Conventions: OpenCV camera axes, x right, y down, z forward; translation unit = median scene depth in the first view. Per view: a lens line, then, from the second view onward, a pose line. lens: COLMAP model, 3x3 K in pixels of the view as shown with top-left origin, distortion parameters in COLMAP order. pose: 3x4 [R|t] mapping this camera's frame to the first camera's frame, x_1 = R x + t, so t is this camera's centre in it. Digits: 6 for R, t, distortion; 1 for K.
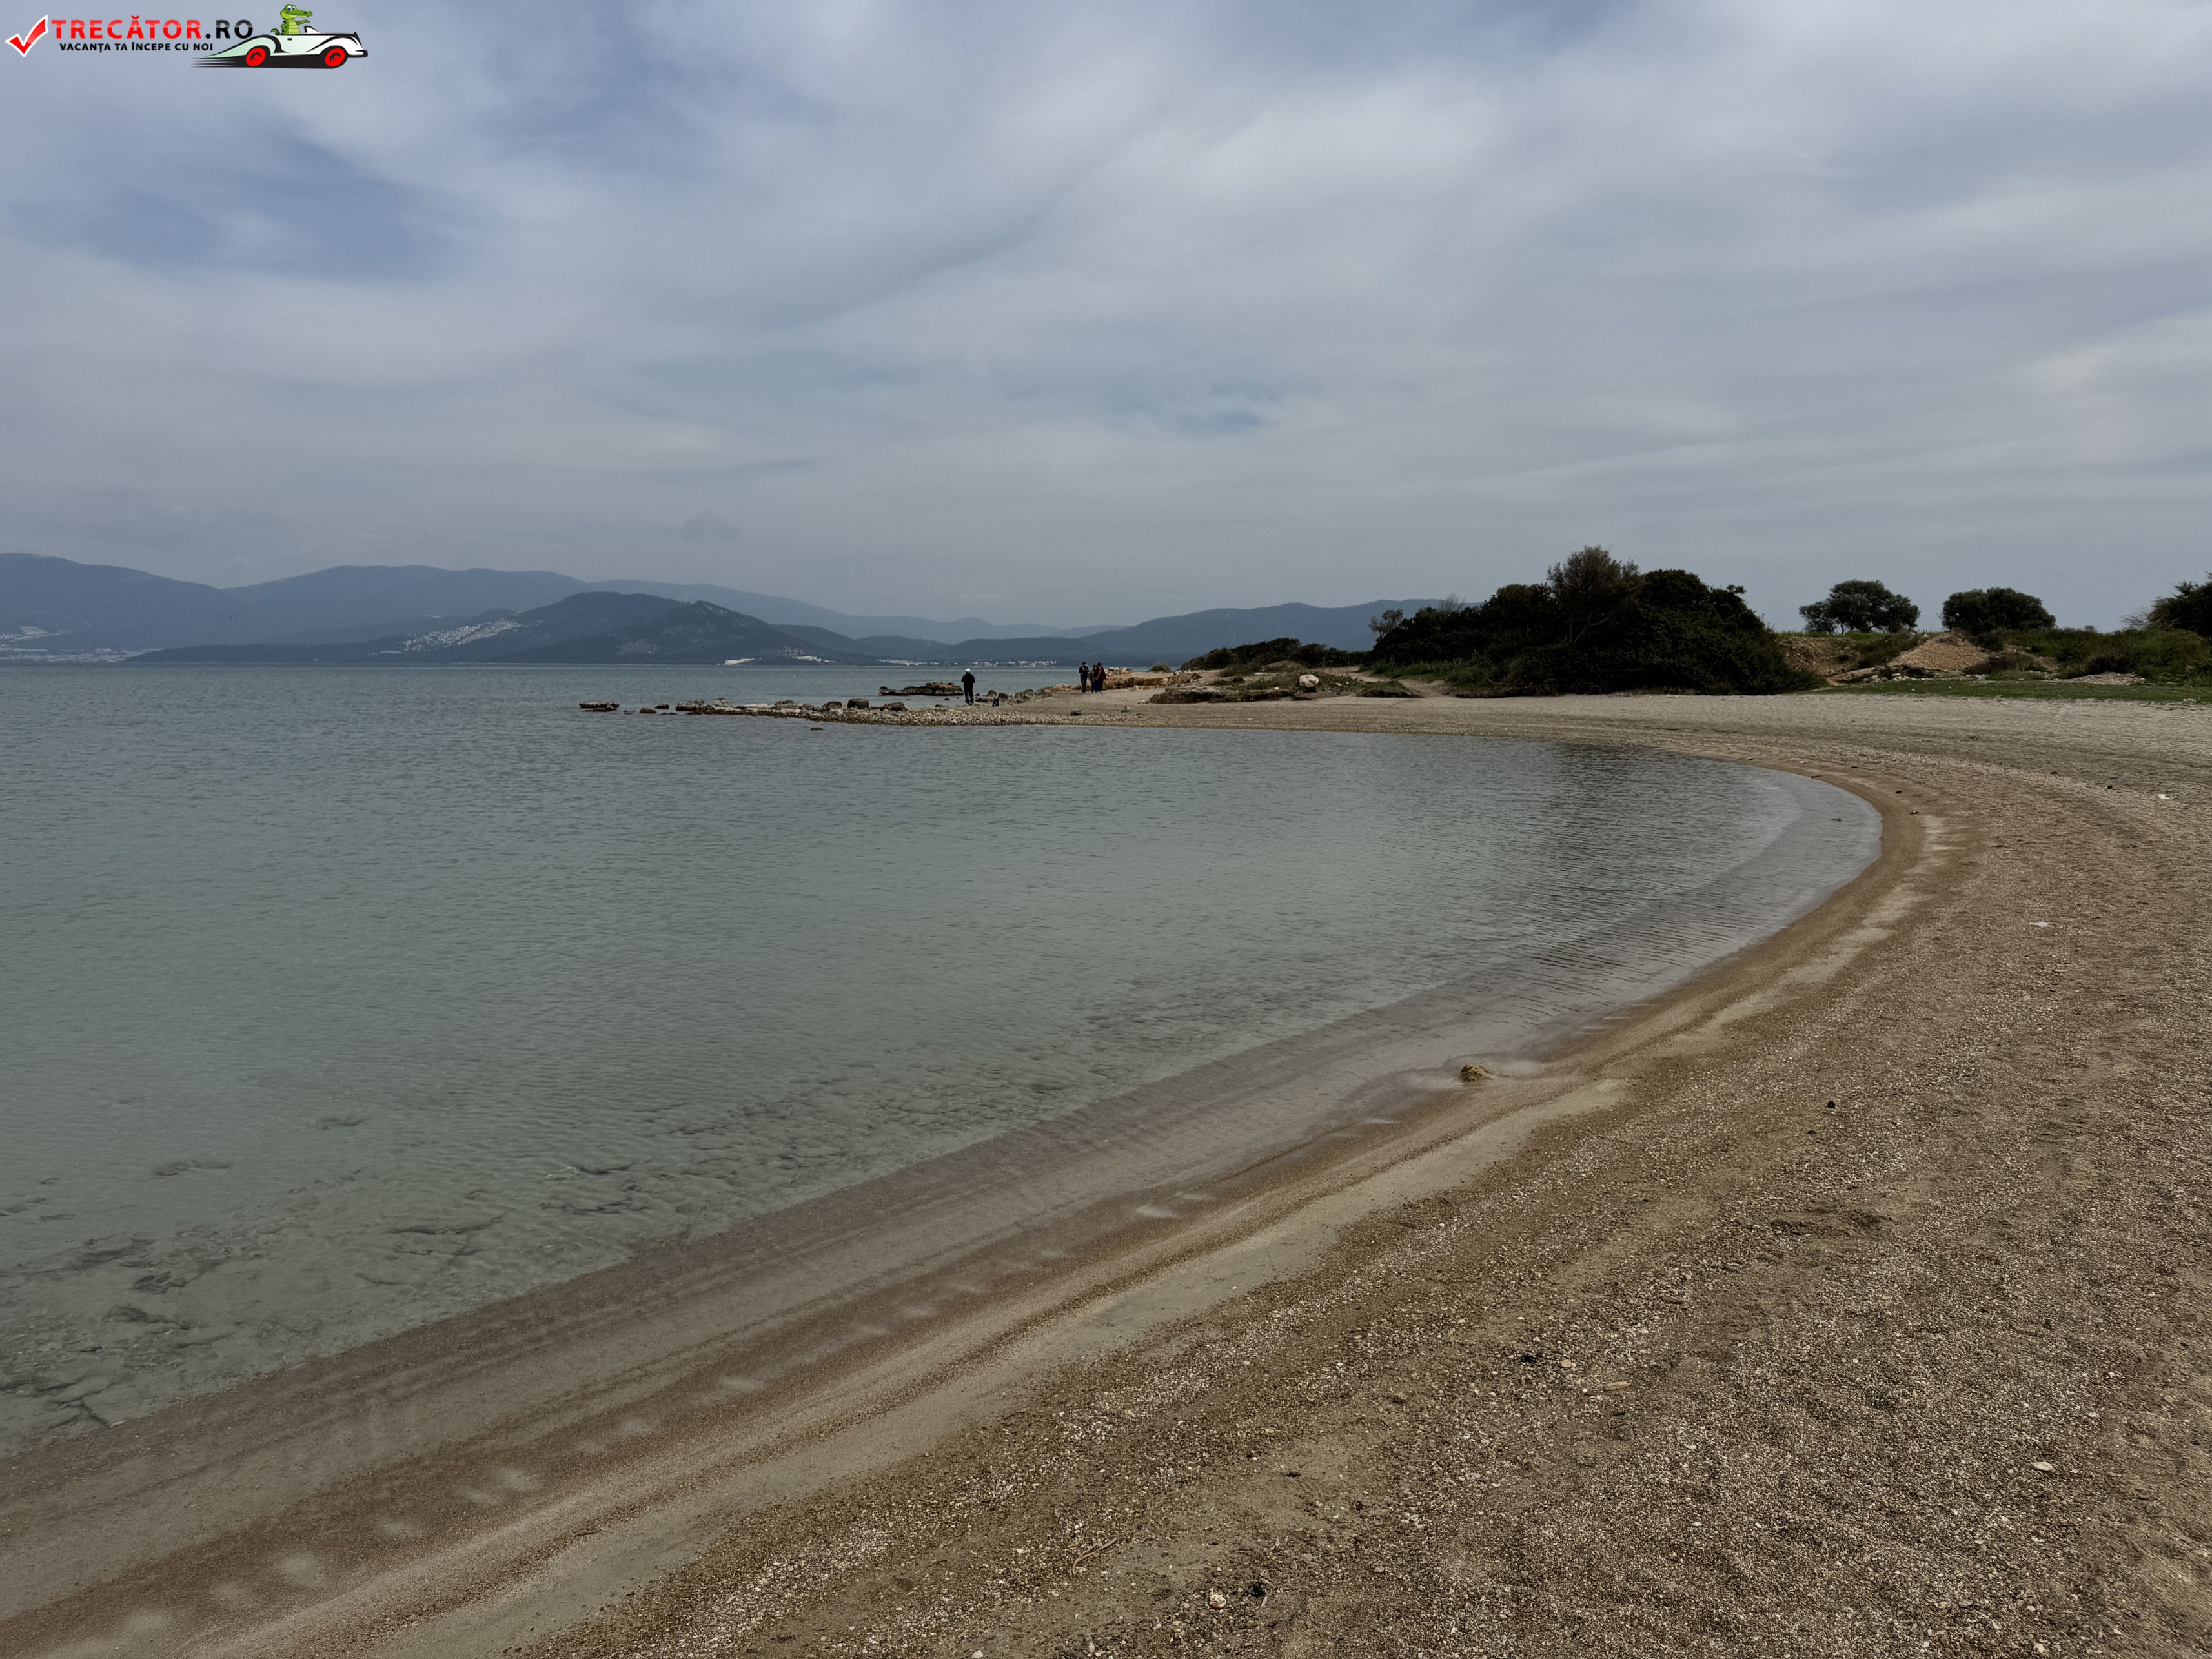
lens RADIAL K [[1546.2, 0, 1116.0], [0, 1546.2, 840.0], [0, 0, 1]] dist [0.075919, -0.104729]
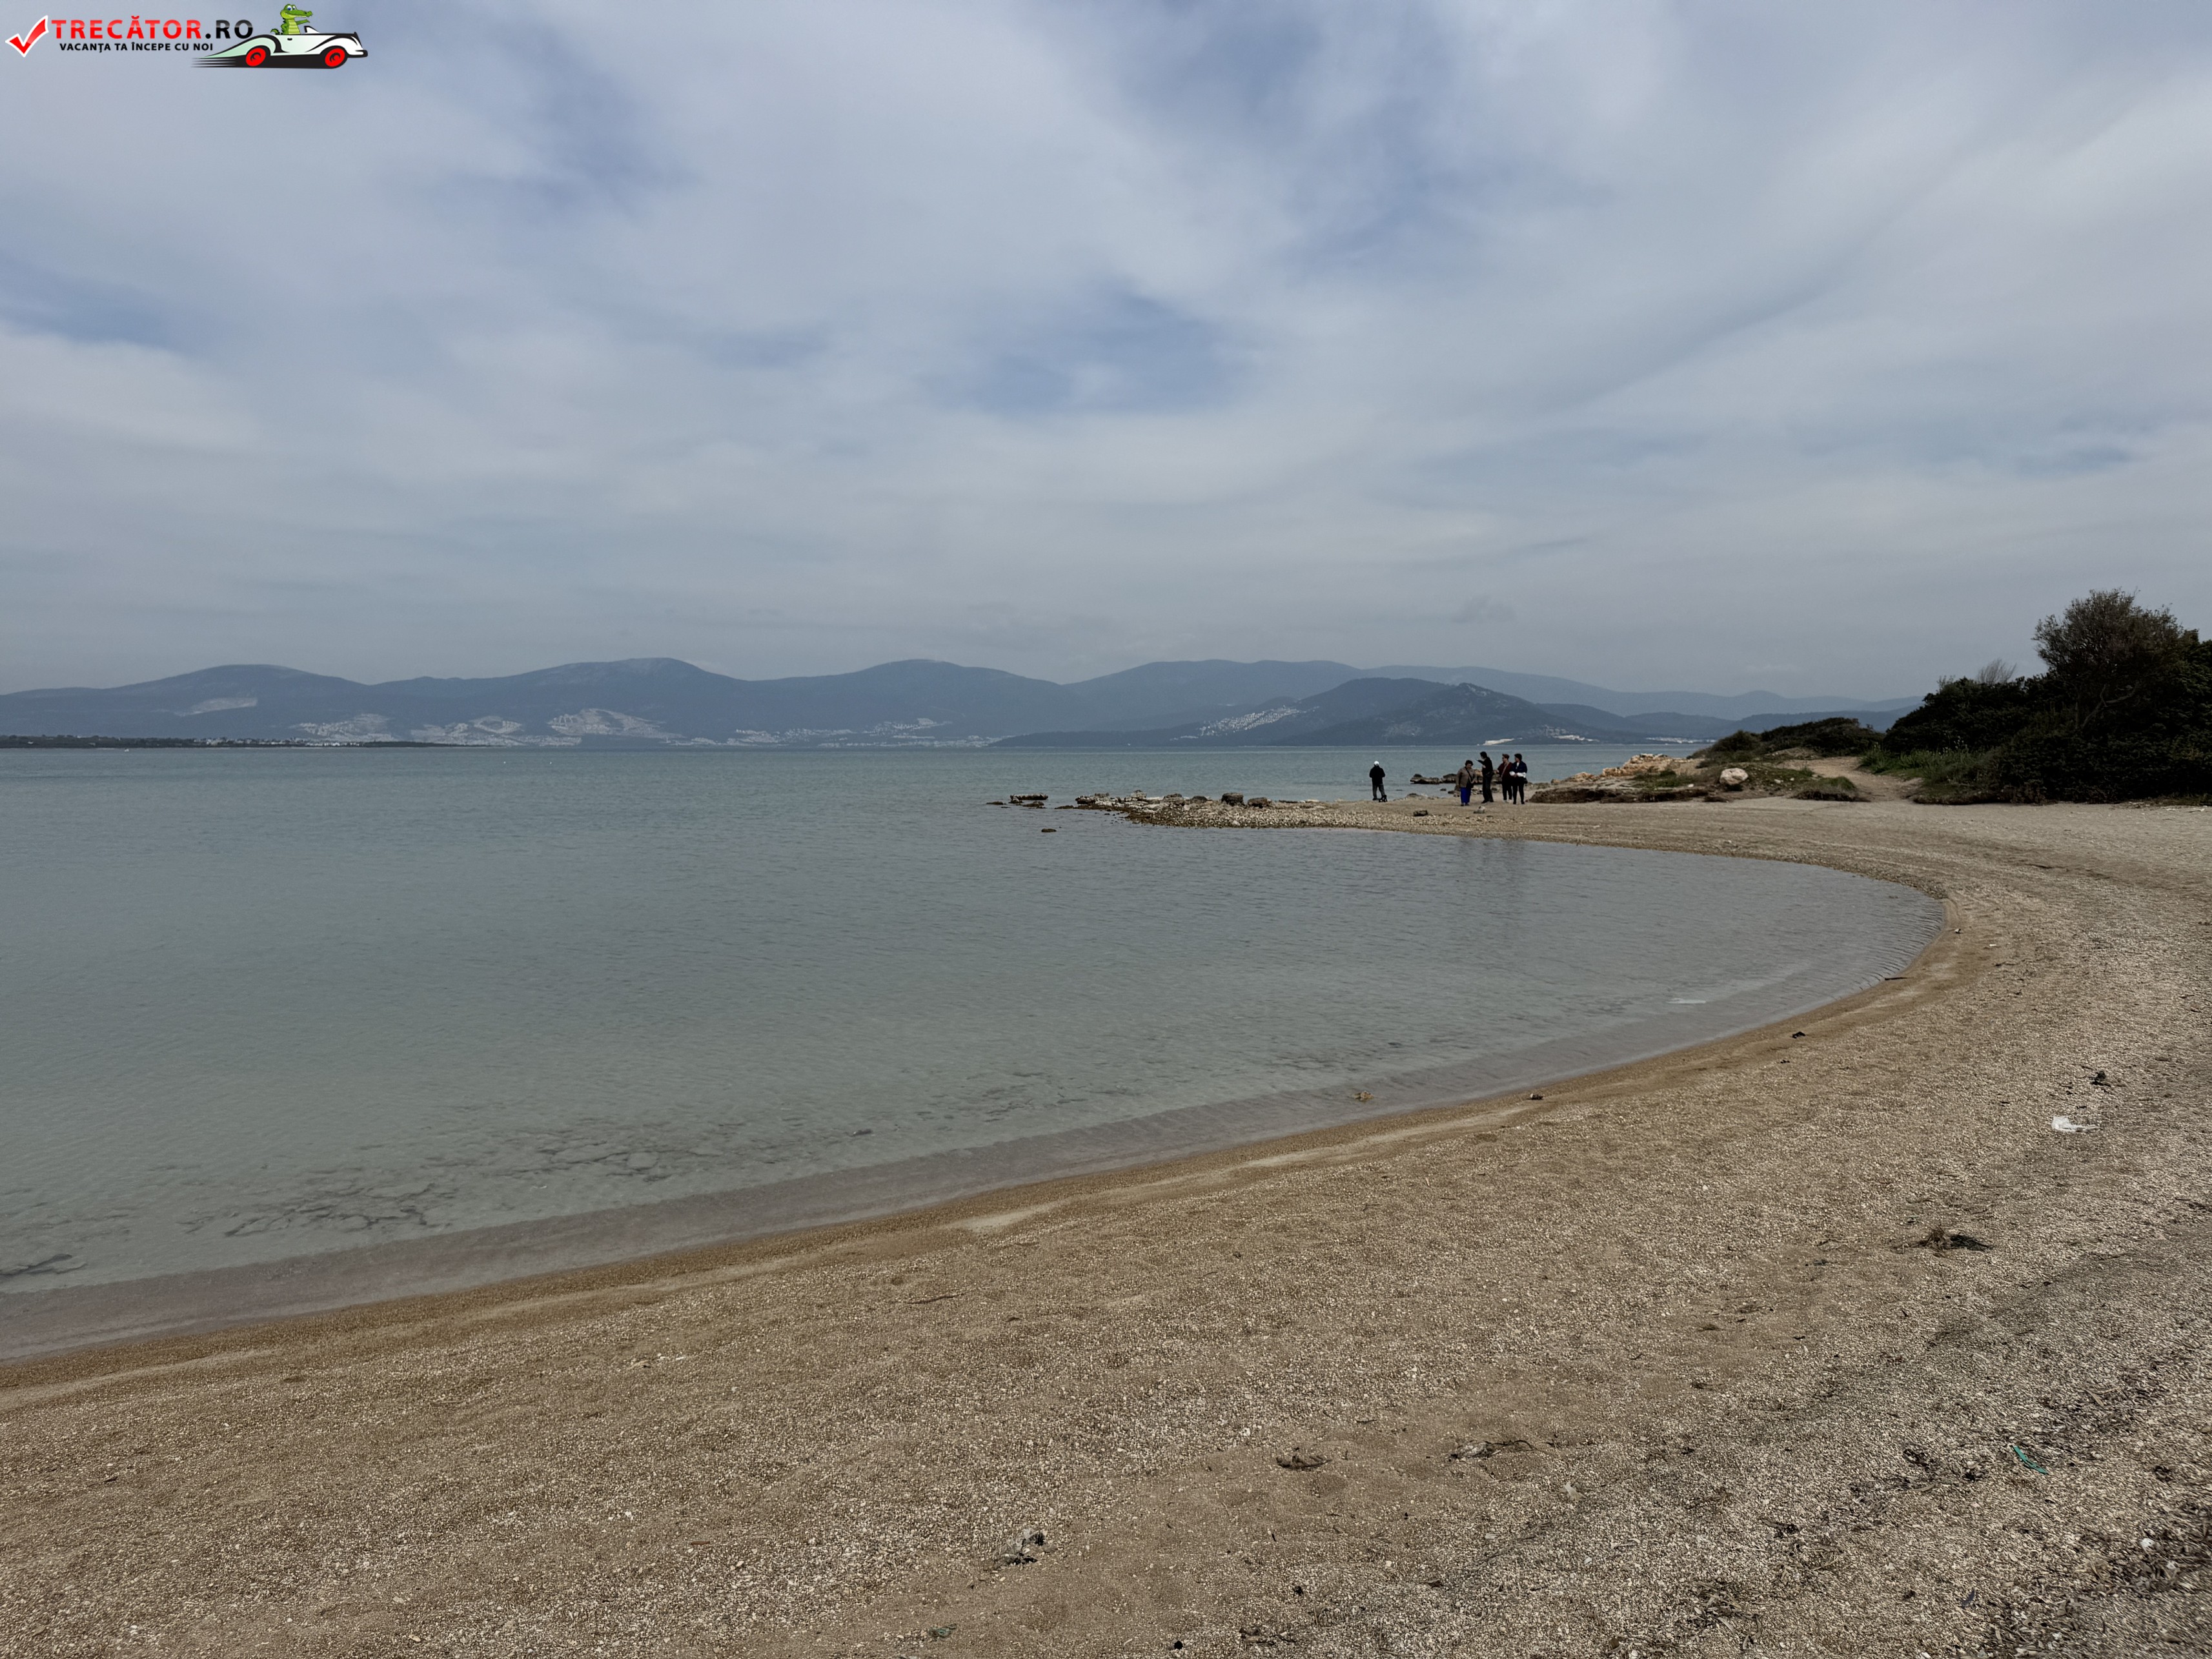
lens RADIAL K [[1546.2, 0, 1116.8], [0, 1546.2, 821.9], [0, 0, 1]] dist [0.075919, -0.104729]
pose [[0.886691, 0.017814, -0.462018, 0.155060], [-0.046793, 0.997584, -0.051339, -0.018440], [0.459988, 0.067141, 0.885383, 0.119309]]
